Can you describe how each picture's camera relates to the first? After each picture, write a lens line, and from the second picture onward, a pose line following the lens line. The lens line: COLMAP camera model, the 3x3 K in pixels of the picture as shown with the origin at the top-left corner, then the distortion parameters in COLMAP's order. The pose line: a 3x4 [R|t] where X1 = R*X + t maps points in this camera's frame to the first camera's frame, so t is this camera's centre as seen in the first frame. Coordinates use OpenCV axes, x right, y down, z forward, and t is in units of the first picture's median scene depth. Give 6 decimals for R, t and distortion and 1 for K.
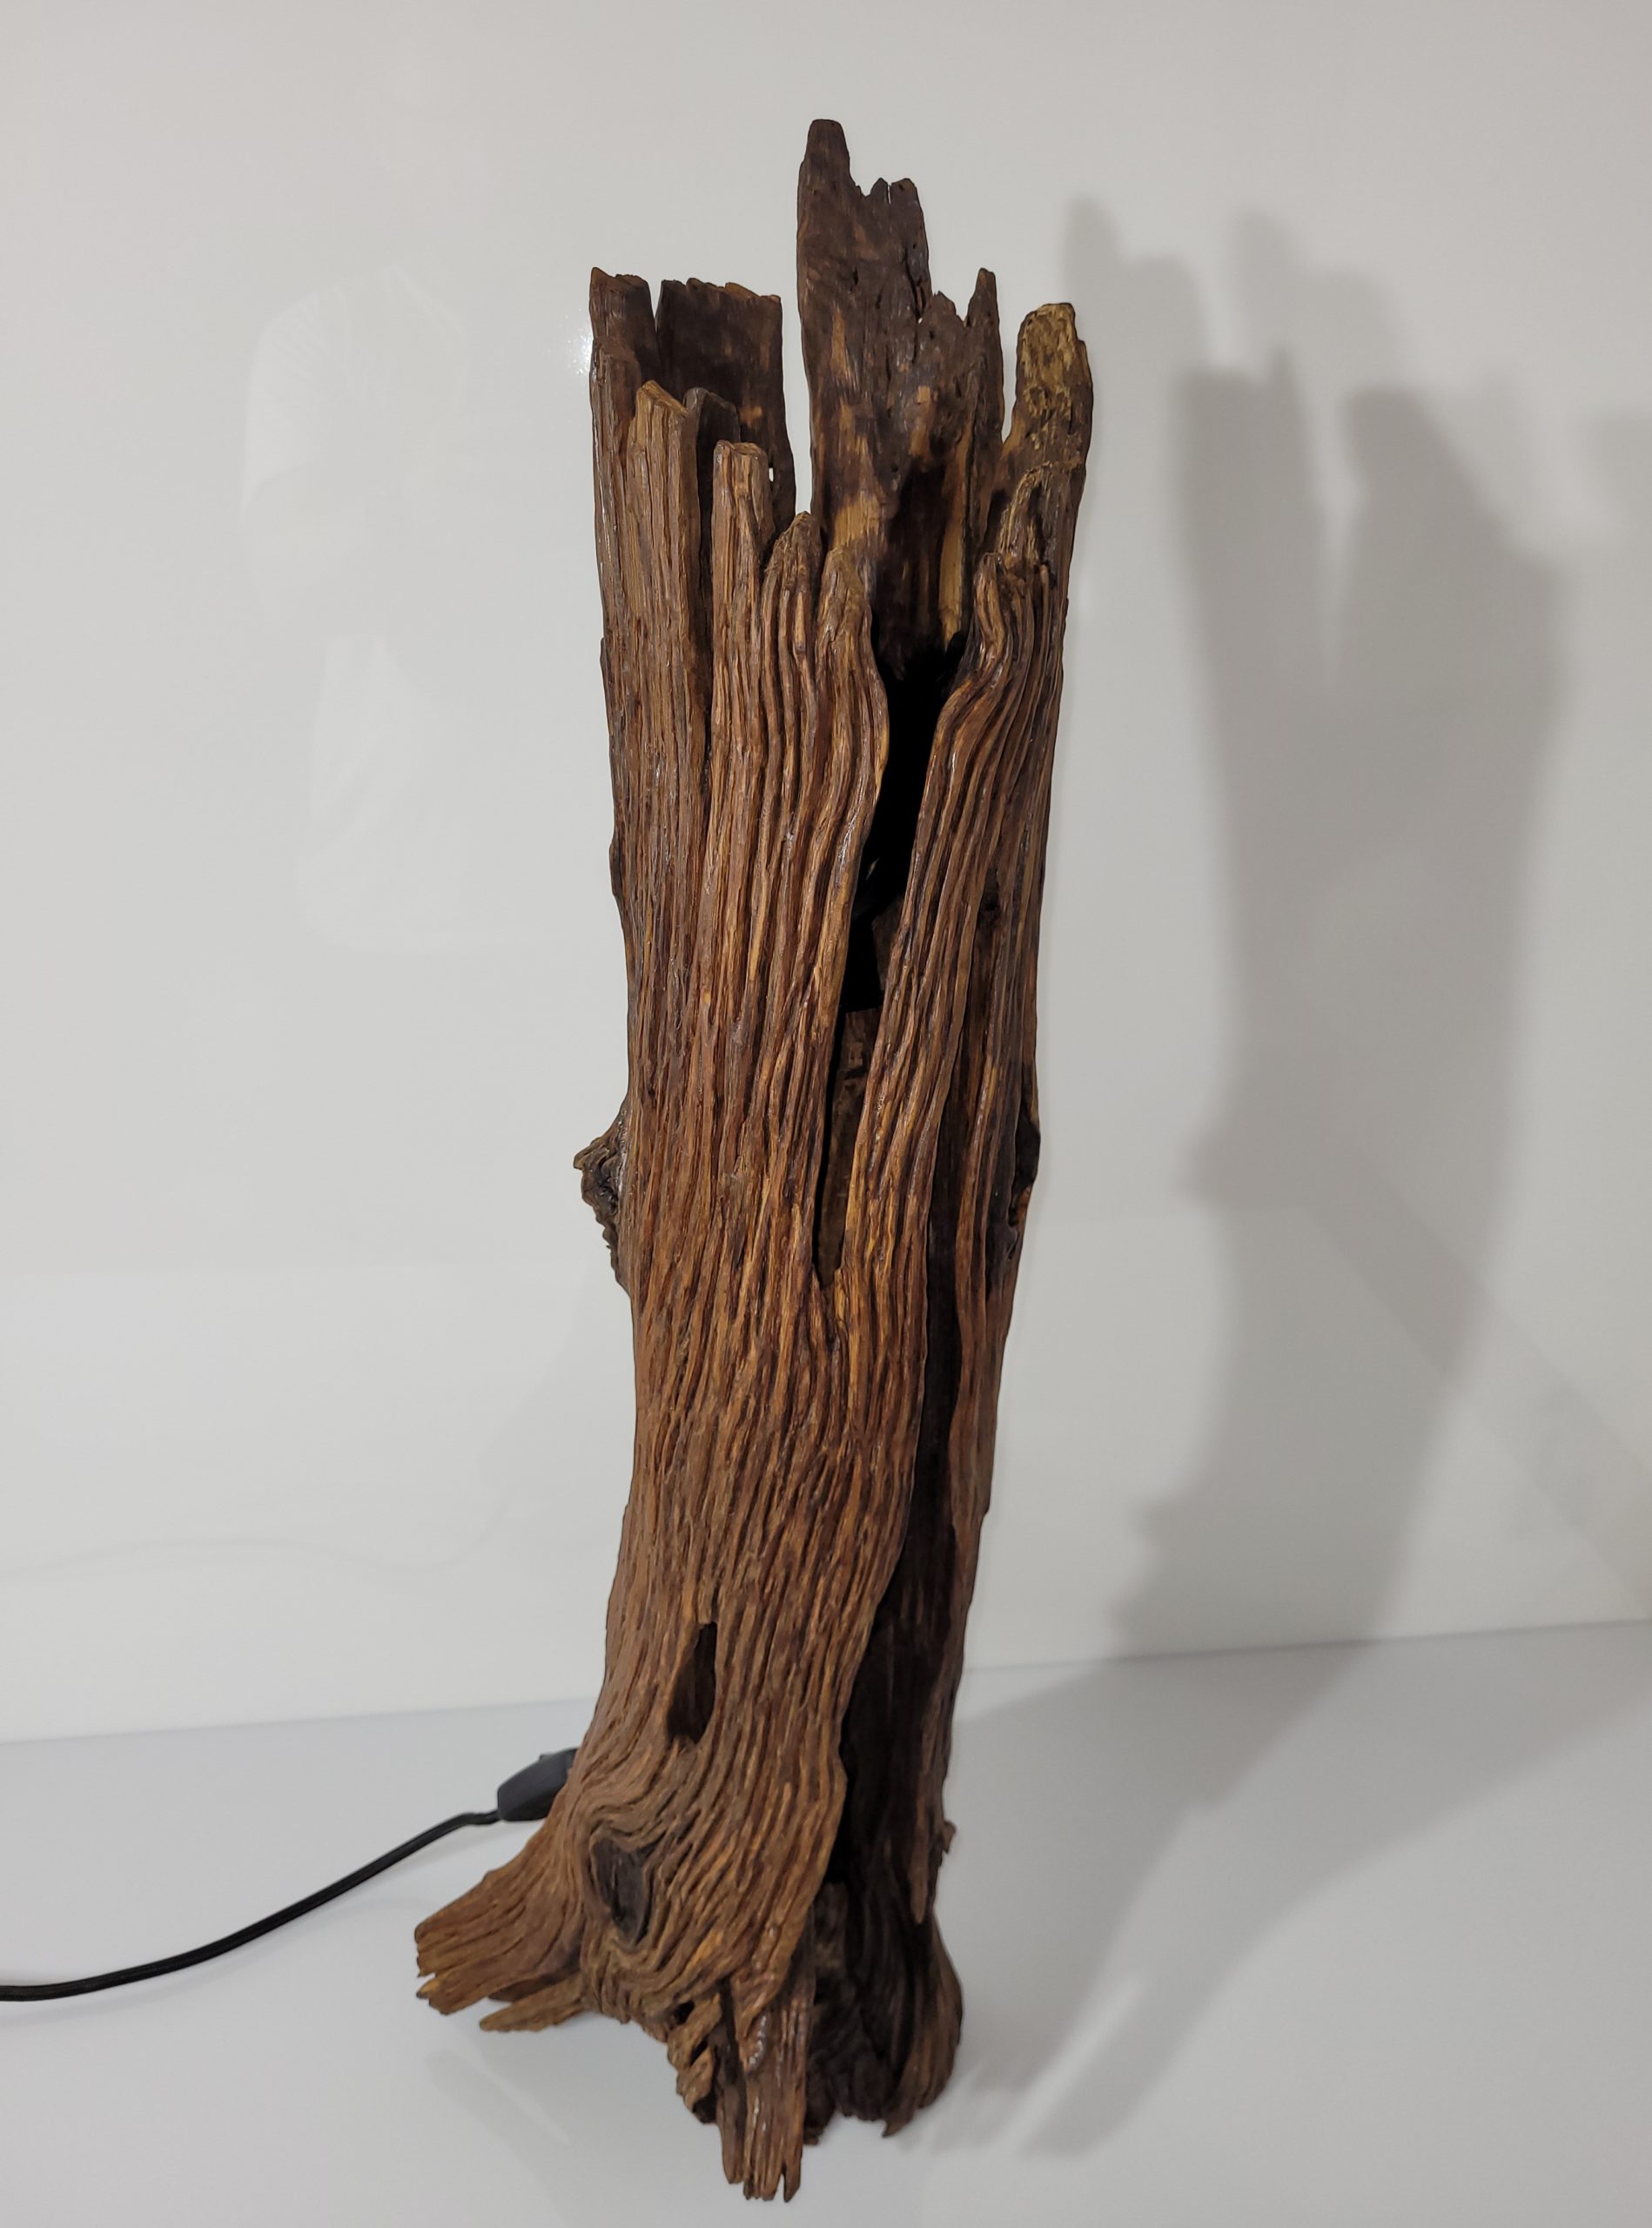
lens RADIAL K [[1717.7, 0, 813.8], [0, 1717.7, 1133.7], [0, 0, 1]] dist [0.004289, -0.001116]
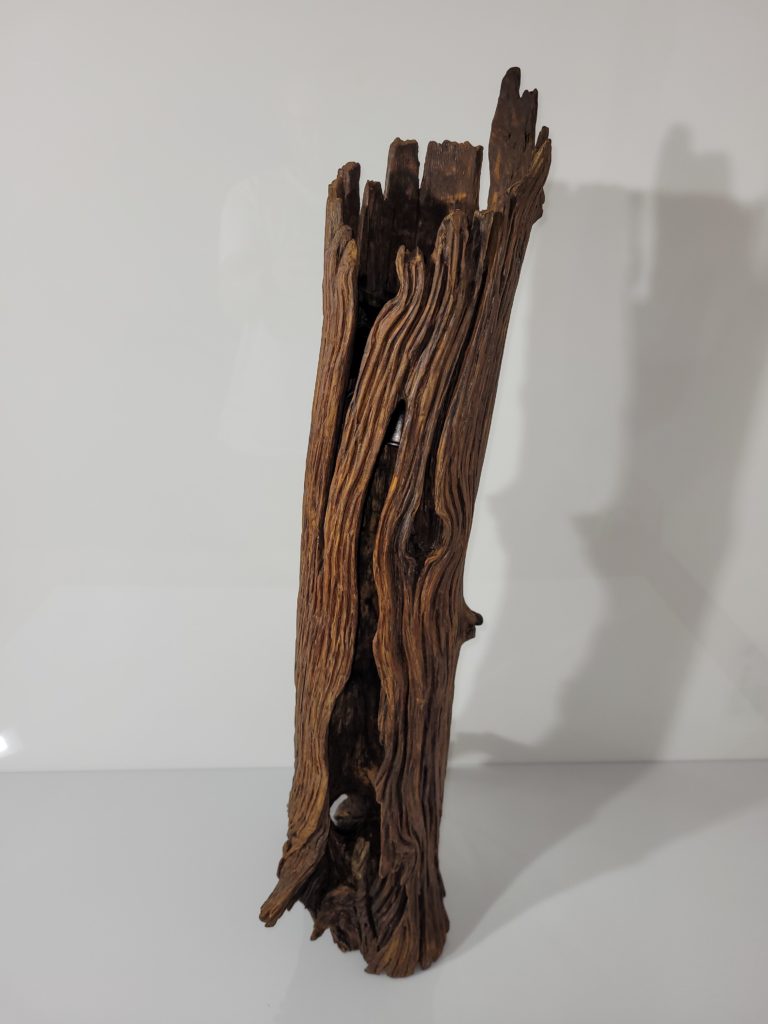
lens RADIAL K [[783.2, 0, 384.0], [0, 783.2, 512.0], [0, 0, 1]] dist [0.009179, 0.003370]
pose [[0.649549, 0.273556, -0.709403, 0.781600], [-0.321702, 0.944282, 0.069570, -0.057387], [0.688907, 0.183027, 0.701361, 0.268824]]
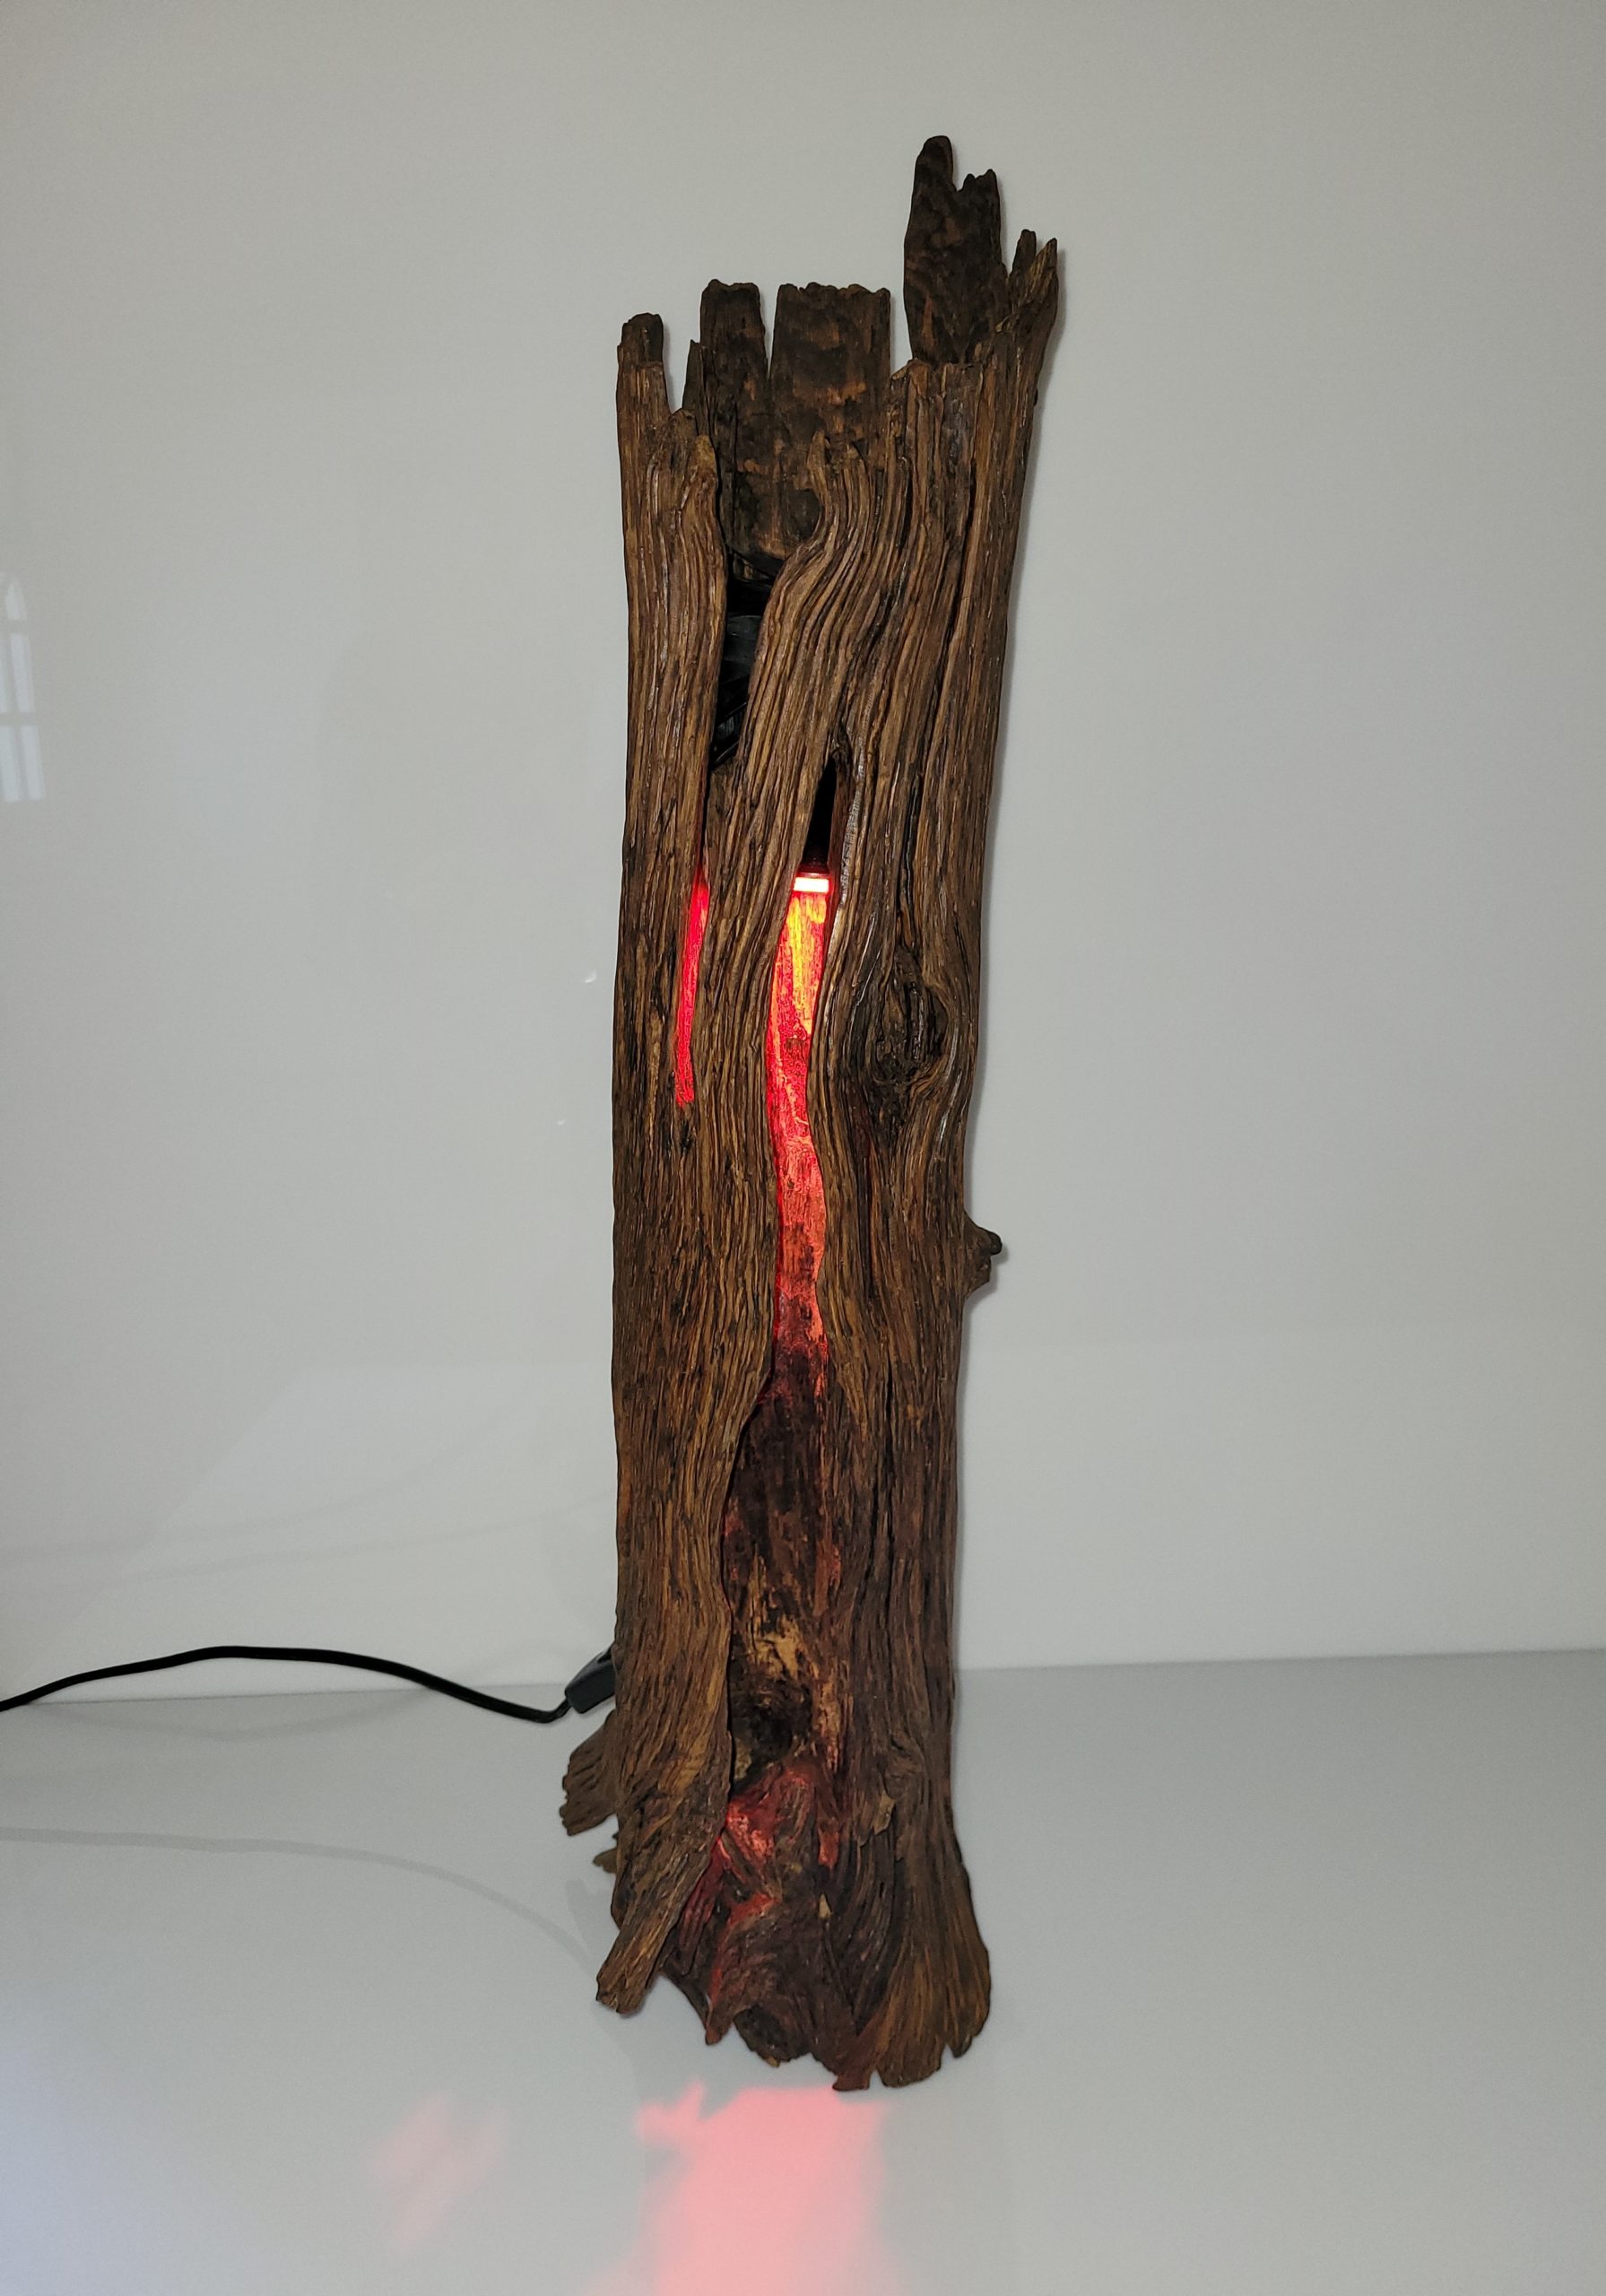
lens RADIAL K [[1761.1, 0, 833.2], [0, 1761.1, 1161.0], [0, 0, 1]] dist [0.008027, 0.000878]
pose [[0.812133, 0.117420, -0.571535, 0.709891], [-0.198574, 0.976691, -0.081509, 0.195960], [0.548642, 0.179688, 0.816520, 0.113438]]
